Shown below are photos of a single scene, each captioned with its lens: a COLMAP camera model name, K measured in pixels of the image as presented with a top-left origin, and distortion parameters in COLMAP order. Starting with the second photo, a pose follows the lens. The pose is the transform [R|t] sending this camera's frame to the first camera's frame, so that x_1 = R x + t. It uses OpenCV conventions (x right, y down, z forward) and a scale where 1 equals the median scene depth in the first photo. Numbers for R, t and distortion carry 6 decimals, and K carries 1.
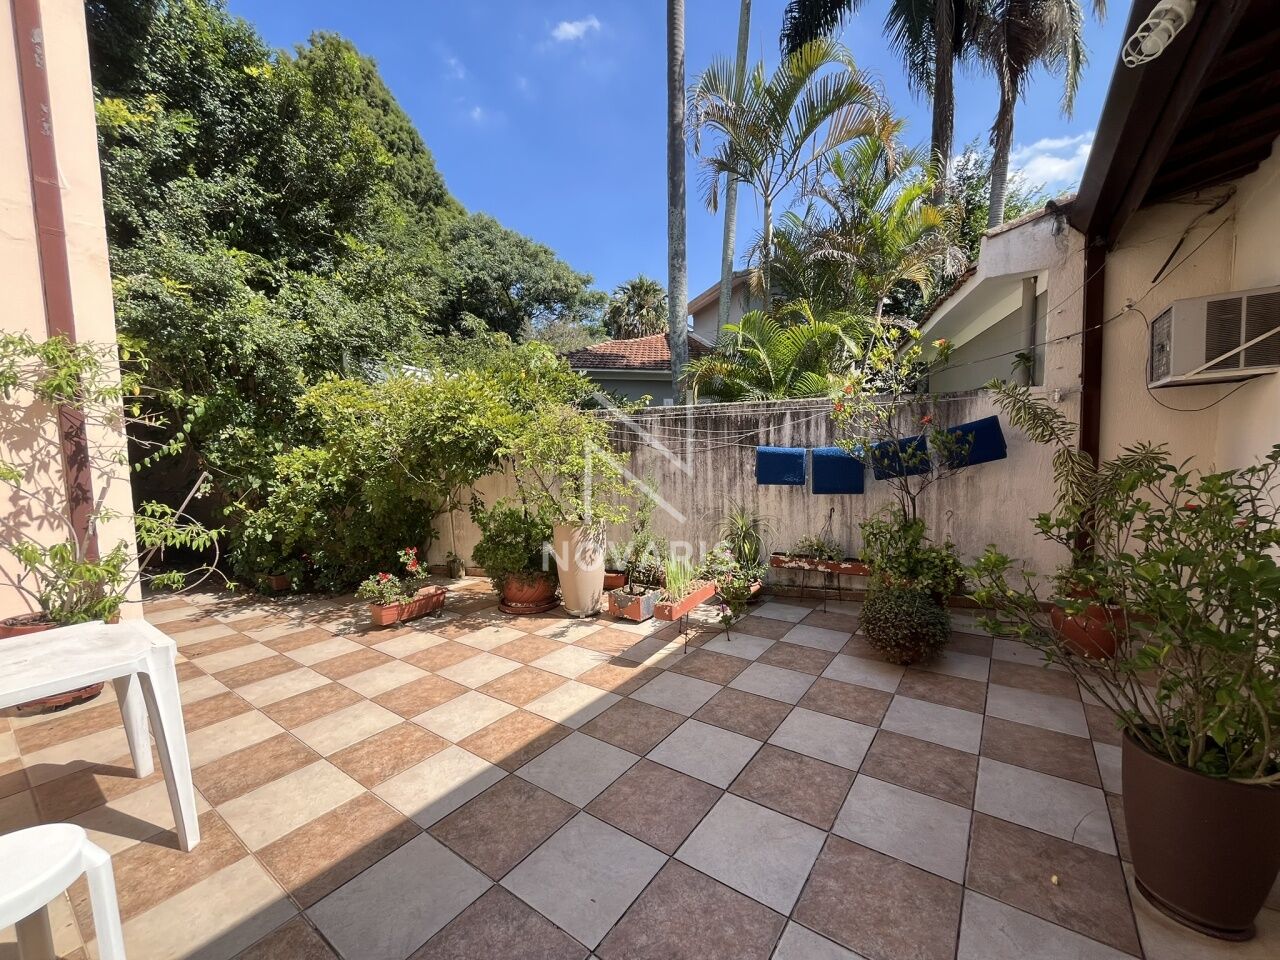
lens RADIAL K [[521.8, 0, 642.0], [0, 521.8, 484.5], [0, 0, 1]] dist [-0.001145, -0.000246]
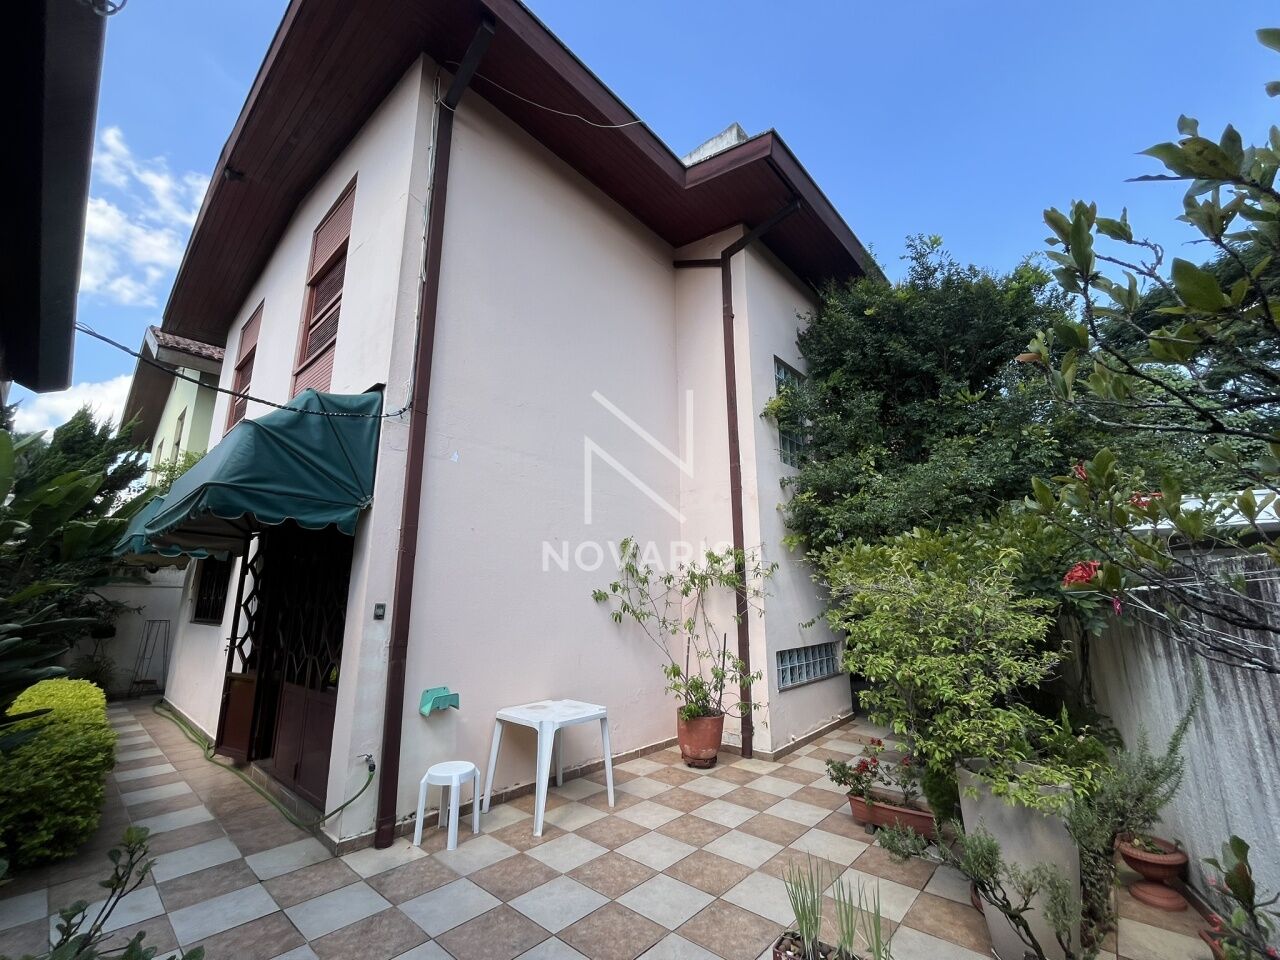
lens RADIAL K [[521.8, 0, 636.4], [0, 521.8, 484.9], [0, 0, 1]] dist [-0.001145, -0.000246]
pose [[-0.107605, -0.192207, -0.975437, 0.488196], [-0.070003, 0.980163, -0.185416, -0.097784], [0.991726, 0.048332, -0.118926, 0.607326]]
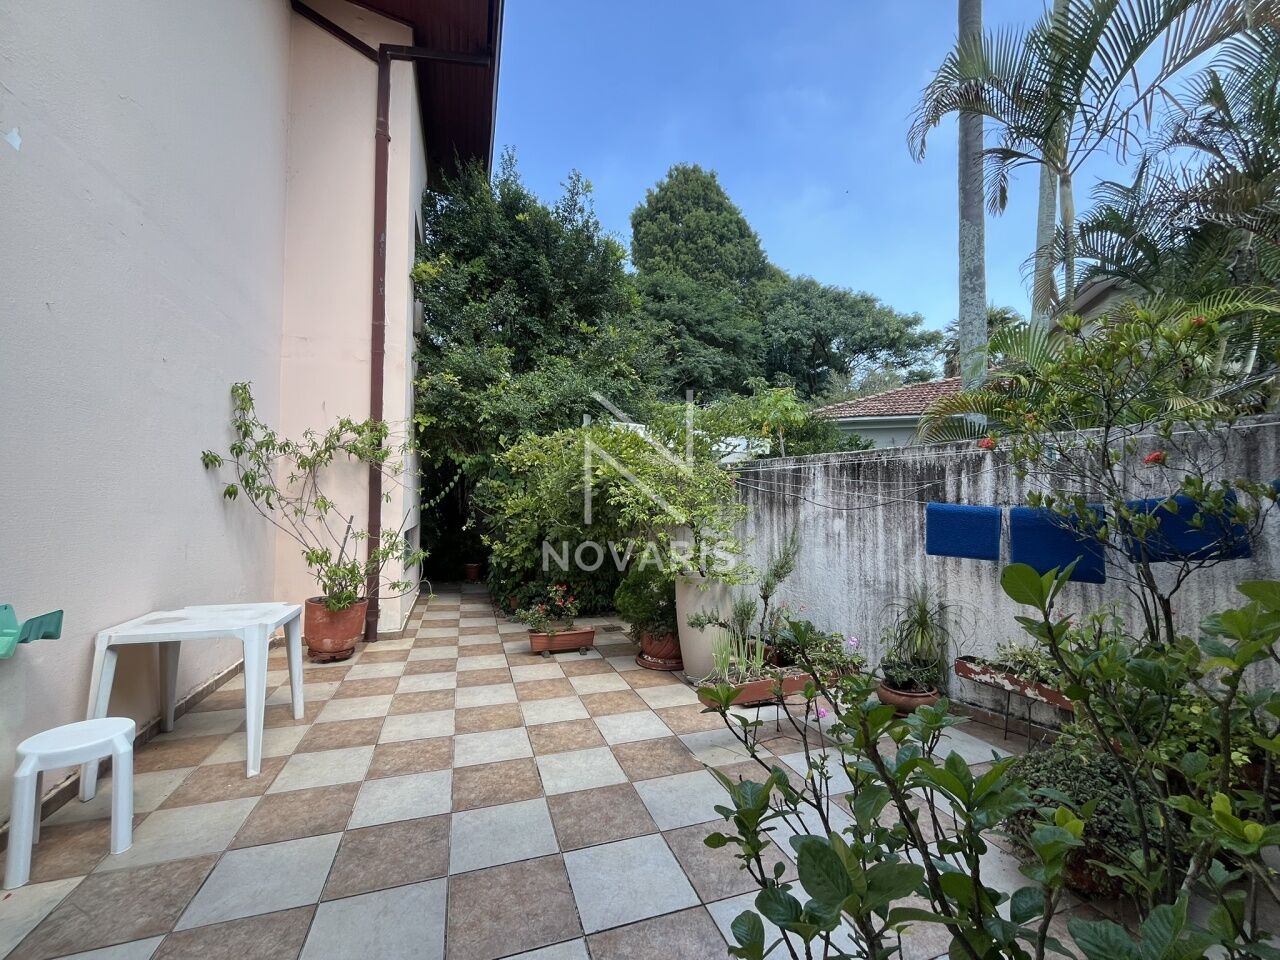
lens RADIAL K [[521.8, 0, 639.5], [0, 521.8, 486.6], [0, 0, 1]] dist [-0.001145, -0.000246]
pose [[0.810541, 0.007468, -0.585635, 0.303601], [-0.067308, 0.994481, -0.080476, -0.008489], [0.581802, 0.104647, 0.806570, 0.160523]]
